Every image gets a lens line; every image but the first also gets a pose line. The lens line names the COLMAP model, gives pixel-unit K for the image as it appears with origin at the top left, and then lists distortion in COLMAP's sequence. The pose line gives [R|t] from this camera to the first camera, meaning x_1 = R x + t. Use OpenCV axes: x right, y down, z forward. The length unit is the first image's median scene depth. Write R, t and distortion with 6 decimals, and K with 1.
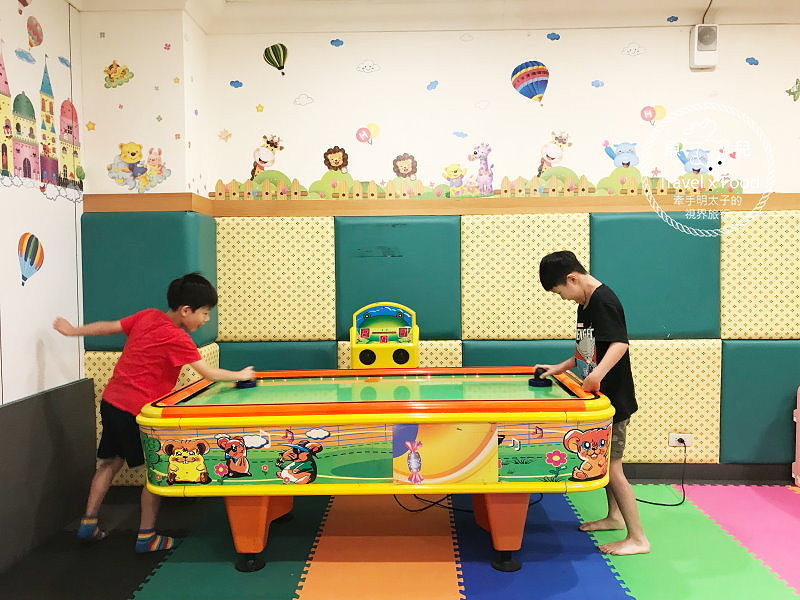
lens RADIAL K [[657.0, 0, 400.3], [0, 657.0, 298.0], [0, 0, 1]] dist [0.055997, -0.009496]
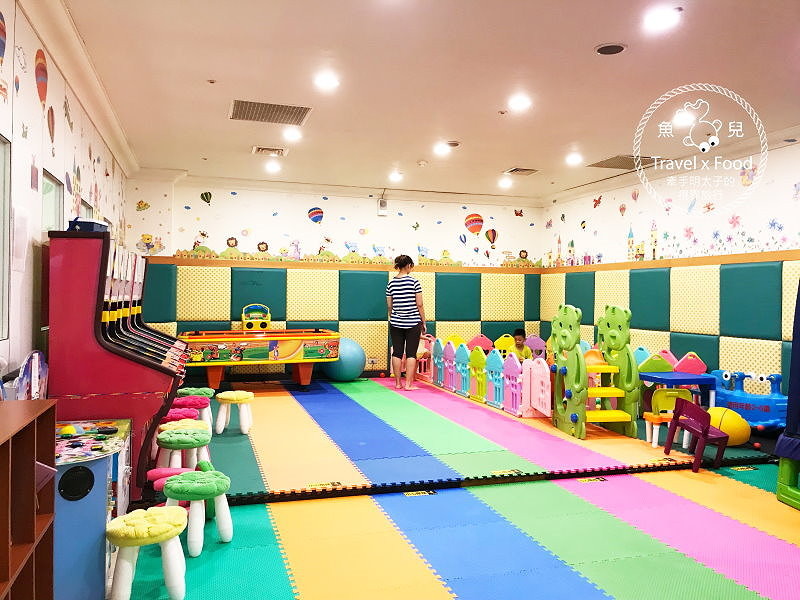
lens RADIAL K [[657.0, 0, 399.9], [0, 657.0, 298.9], [0, 0, 1]] dist [0.055997, -0.009496]
pose [[0.949125, 0.022086, 0.314125, -0.287735], [-0.009540, 0.999096, -0.041421, 0.084653], [-0.314756, 0.036317, 0.948478, -1.506491]]
